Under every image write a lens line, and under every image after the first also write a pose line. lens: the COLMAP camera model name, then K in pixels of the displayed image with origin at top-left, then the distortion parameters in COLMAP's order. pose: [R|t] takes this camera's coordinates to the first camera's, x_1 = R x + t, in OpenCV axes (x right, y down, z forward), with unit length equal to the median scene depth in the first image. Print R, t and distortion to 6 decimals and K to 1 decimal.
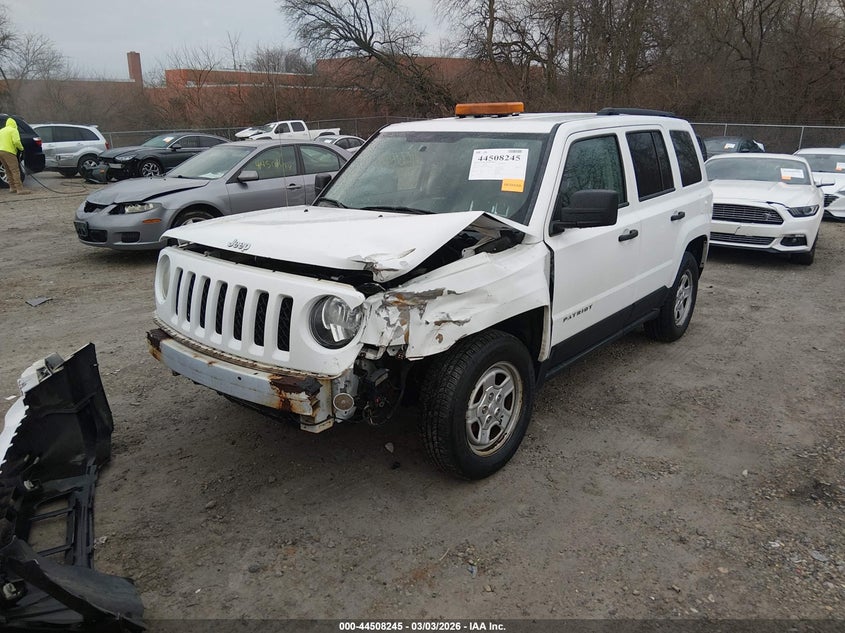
lens RADIAL K [[672.5, 0, 422.2], [0, 672.5, 318.1], [0, 0, 1]] dist [0.009565, 0.003519]
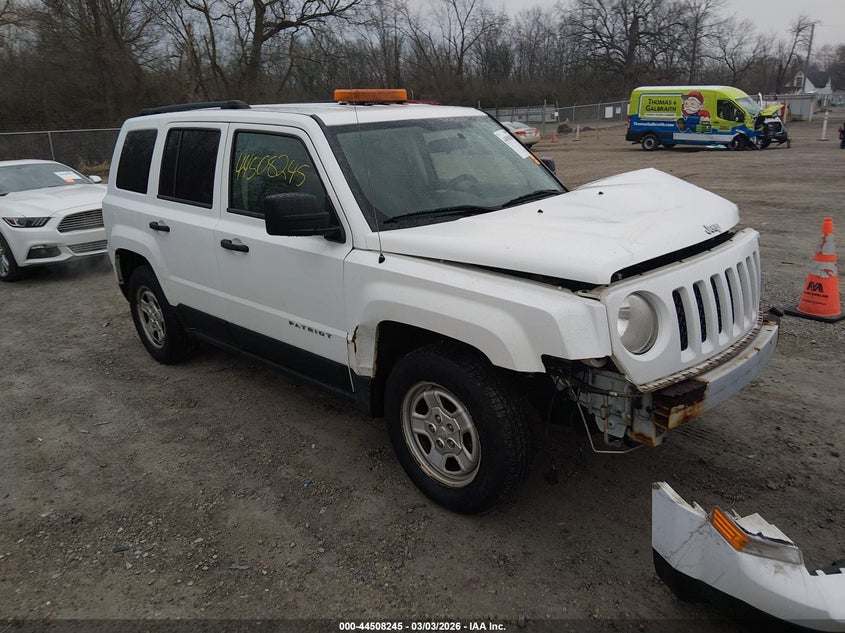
lens RADIAL K [[687.6, 0, 428.1], [0, 687.6, 313.5], [0, 0, 1]] dist [-0.003806, -0.002552]
pose [[0.027717, -0.280533, 0.959444, -1.179816], [0.301352, 0.917504, 0.259564, -0.355150], [-0.953110, 0.281936, 0.109969, 1.245595]]
